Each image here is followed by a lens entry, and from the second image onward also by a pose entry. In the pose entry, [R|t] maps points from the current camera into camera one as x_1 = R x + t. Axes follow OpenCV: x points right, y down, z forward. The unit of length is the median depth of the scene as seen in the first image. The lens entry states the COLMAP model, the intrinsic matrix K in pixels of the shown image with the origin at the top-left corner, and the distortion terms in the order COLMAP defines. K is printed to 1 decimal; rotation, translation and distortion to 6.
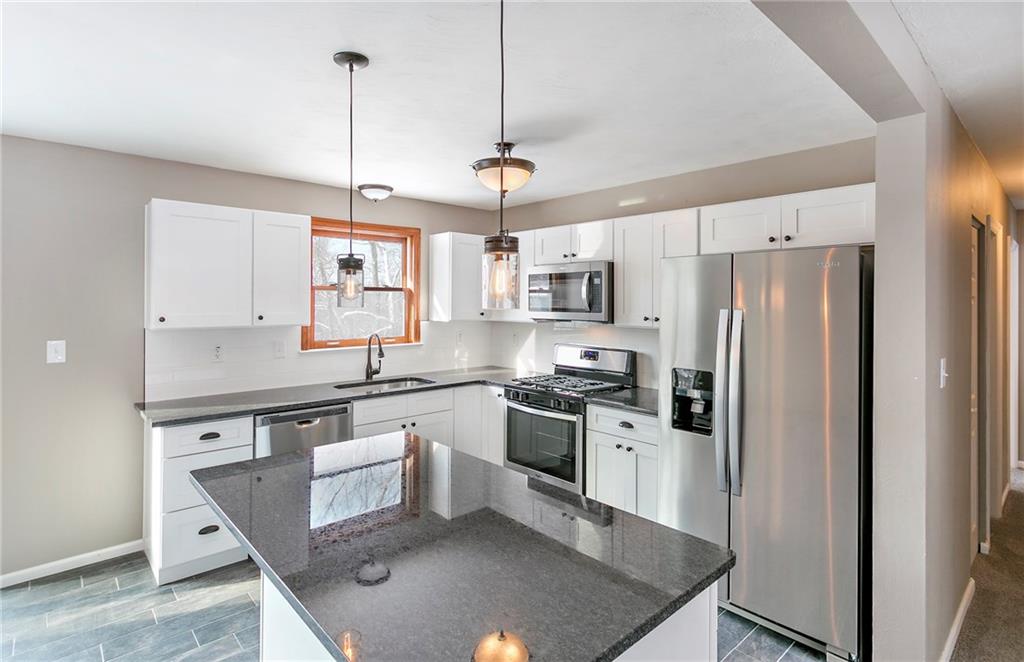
lens RADIAL K [[513.2, 0, 511.7], [0, 513.2, 301.5], [0, 0, 1]] dist [0.001567, 0.000286]
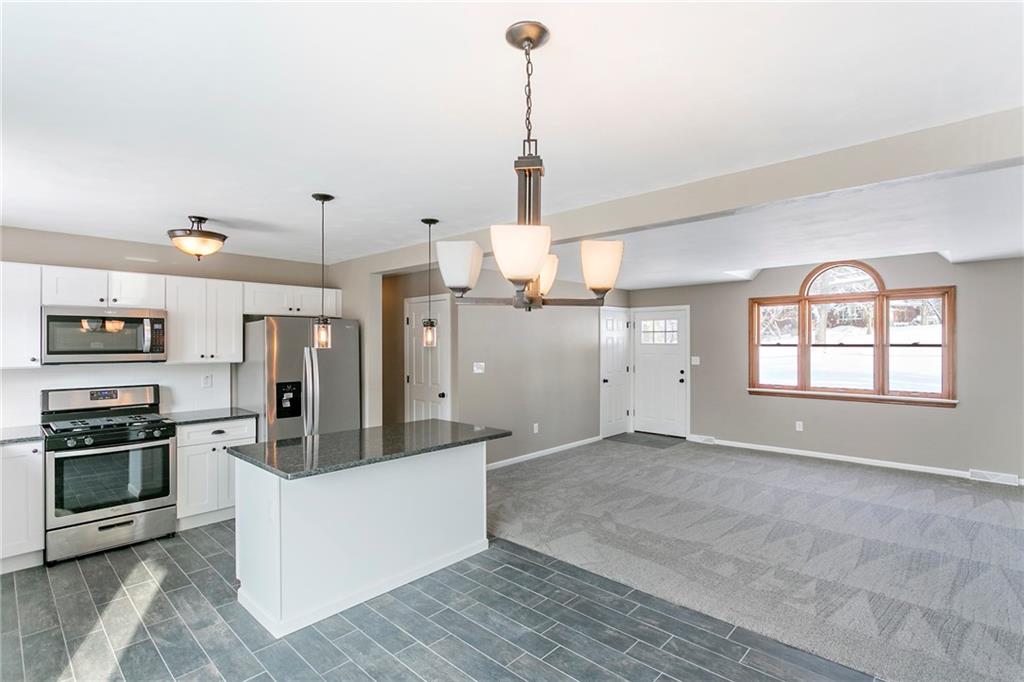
lens RADIAL K [[494.6, 0, 512.0], [0, 494.6, 341.0], [0, 0, 1]] dist [-0.014174, 0.000912]
pose [[-0.087243, -0.005298, 0.996173, -0.937593], [0.001316, 0.999984, 0.005433, -0.010852], [-0.996186, 0.001785, -0.087235, 0.254737]]
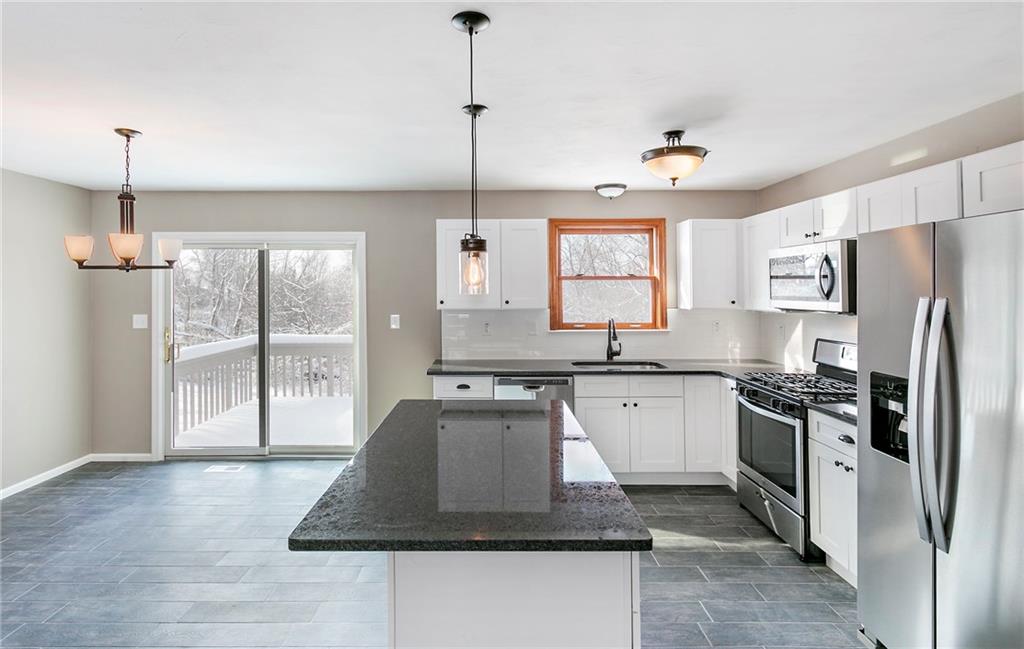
lens RADIAL K [[516.0, 0, 510.9], [0, 516.0, 284.9], [0, 0, 1]] dist [-0.001491, 0.011802]
pose [[0.757842, -0.009690, -0.652366, 0.297302], [0.002958, 0.999930, -0.011417, 0.002417], [0.652431, 0.006723, 0.757818, 0.018970]]
